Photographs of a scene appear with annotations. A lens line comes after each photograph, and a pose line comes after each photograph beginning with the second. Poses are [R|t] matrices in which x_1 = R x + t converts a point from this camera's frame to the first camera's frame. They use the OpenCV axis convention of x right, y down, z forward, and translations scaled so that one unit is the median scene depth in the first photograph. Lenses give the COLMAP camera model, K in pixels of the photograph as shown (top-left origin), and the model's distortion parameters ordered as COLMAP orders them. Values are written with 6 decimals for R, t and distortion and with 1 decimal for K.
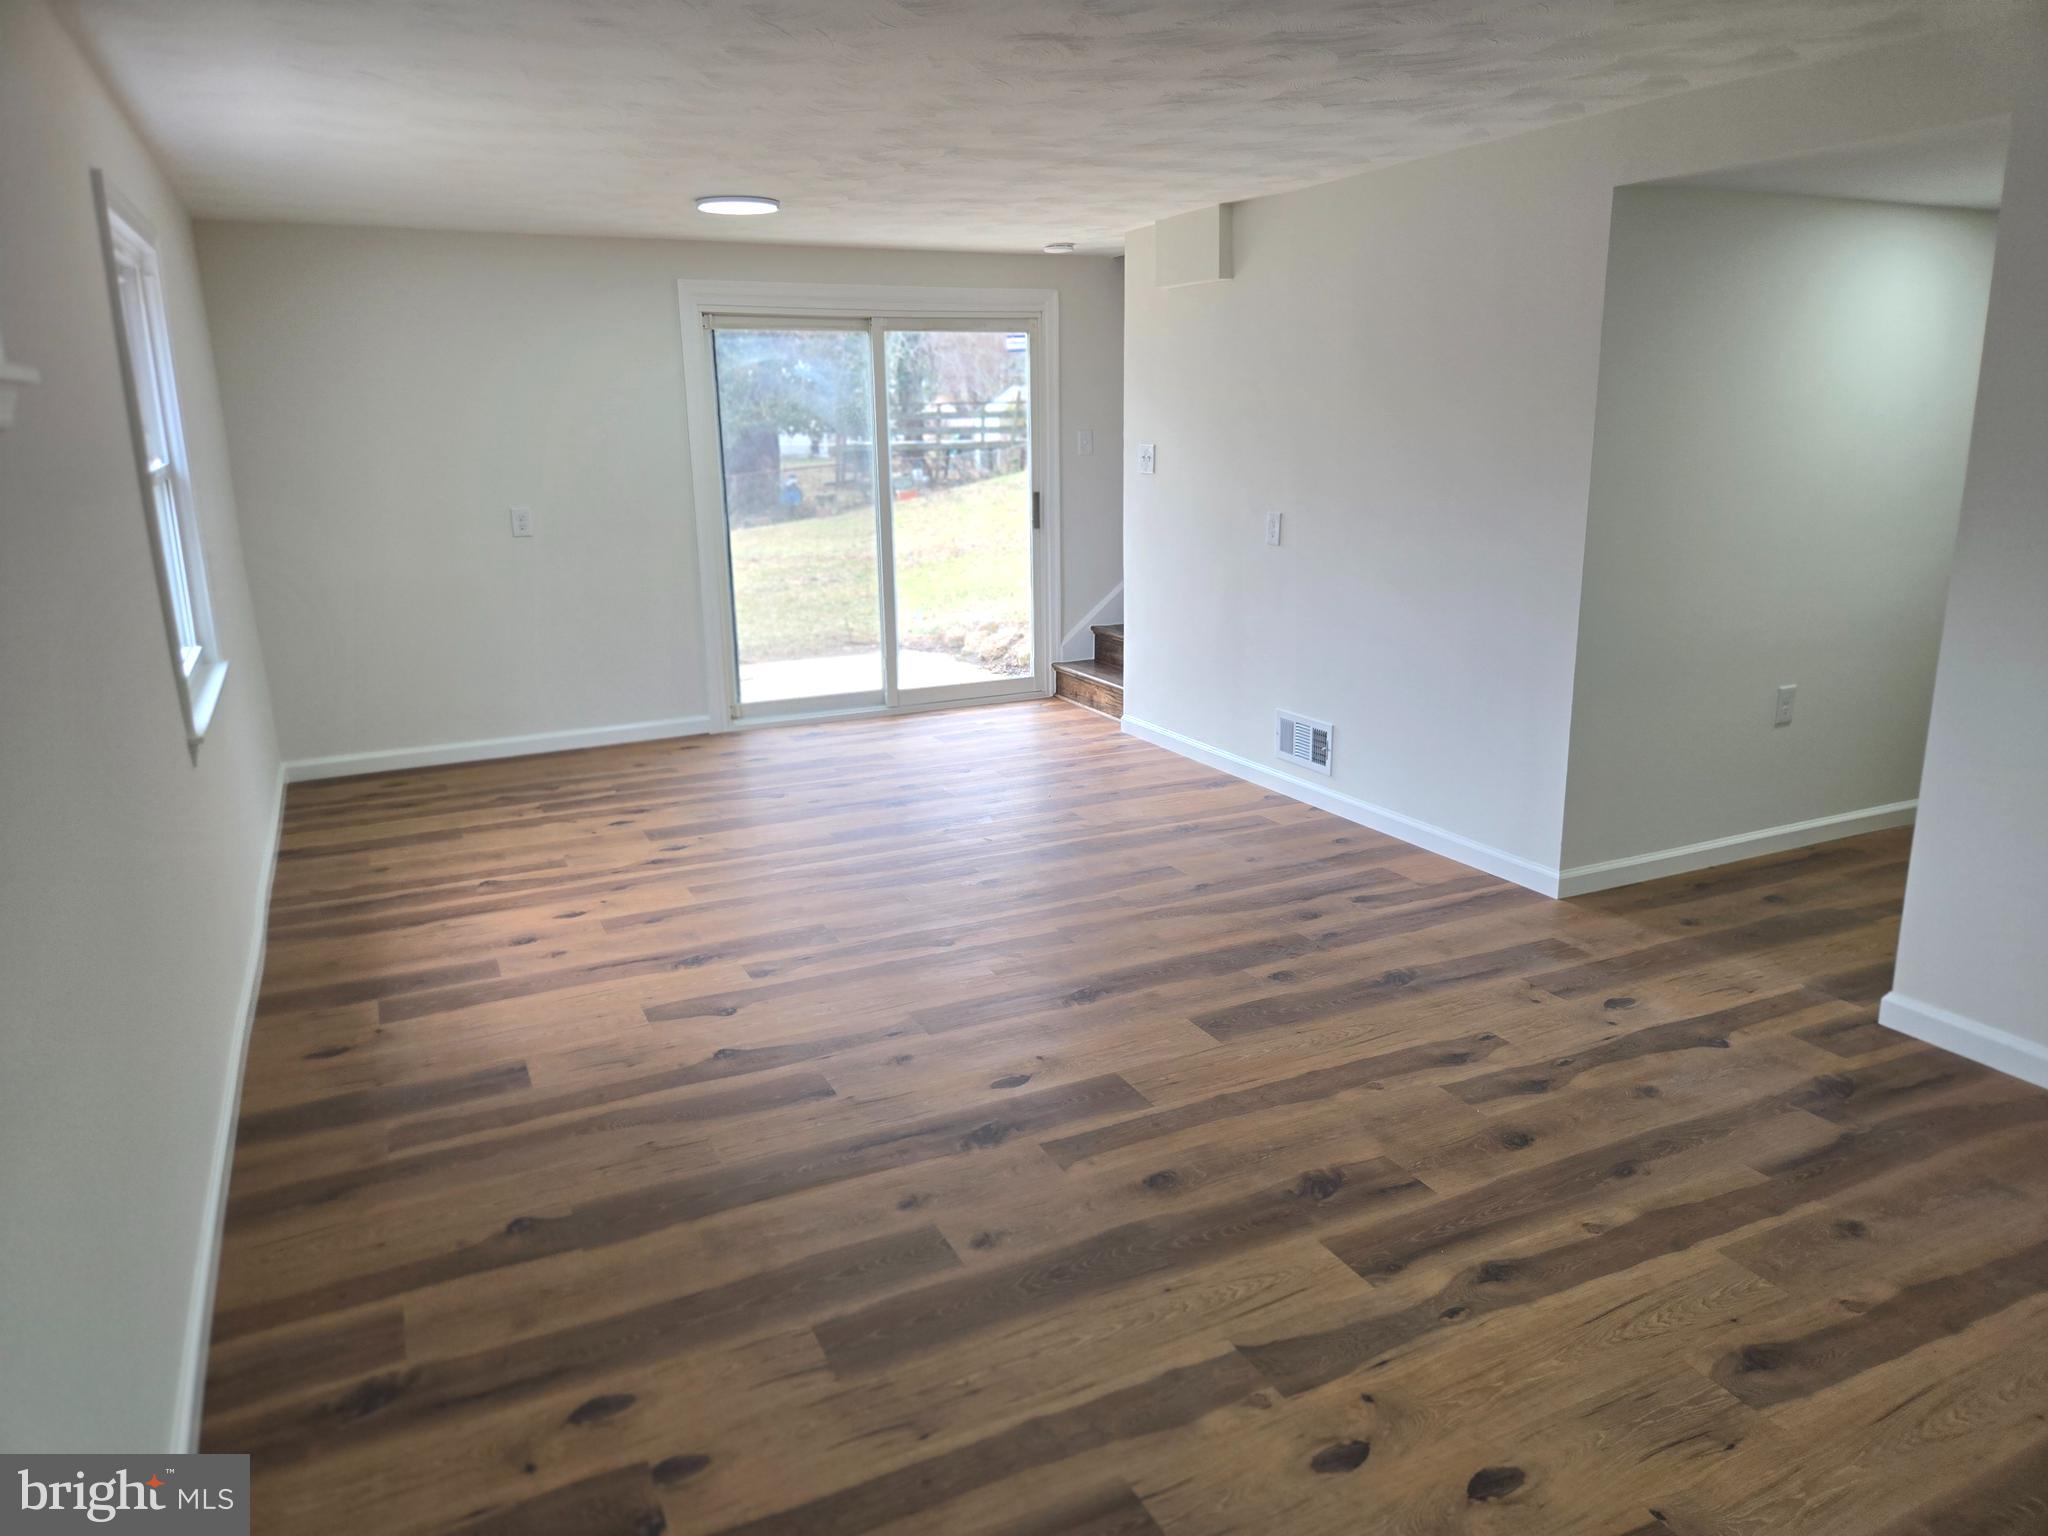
lens RADIAL K [[1389.1, 0, 1024.0], [0, 1389.1, 768.0], [0, 0, 1]] dist [-0.001924, -0.002216]
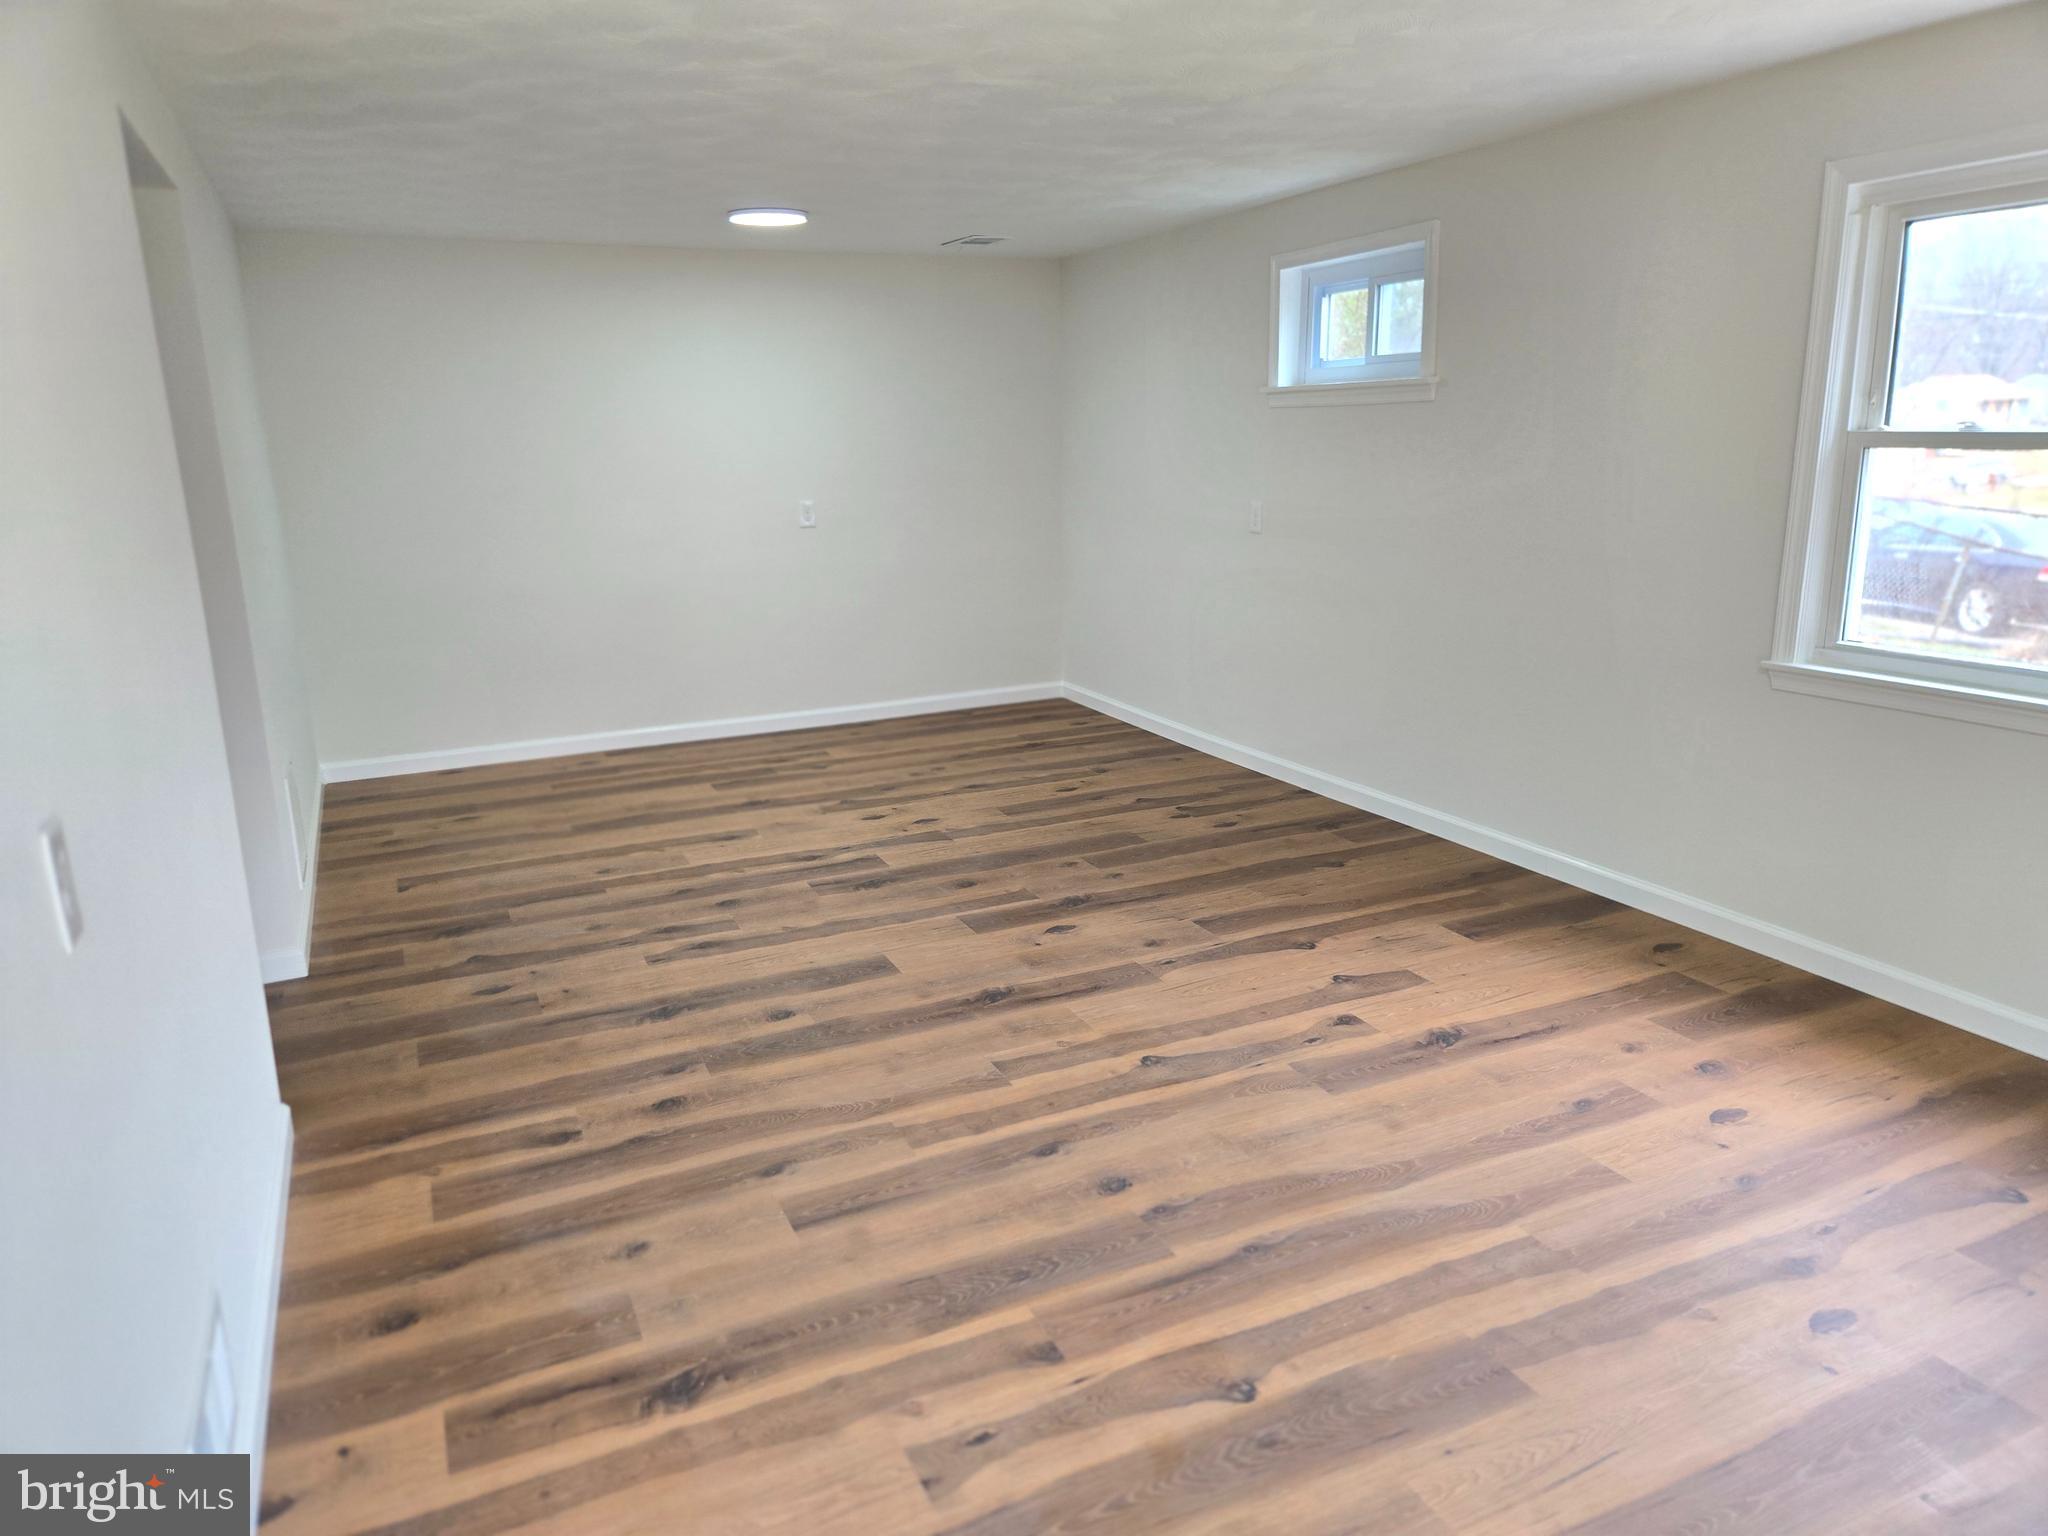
lens RADIAL K [[1389.1, 0, 1024.0], [0, 1389.1, 768.0], [0, 0, 1]] dist [-0.001924, -0.002216]
pose [[-0.998973, 0.040815, 0.019659, -0.006709], [0.045267, 0.882283, 0.468538, -0.505983], [0.001779, 0.468946, -0.883225, 2.043679]]
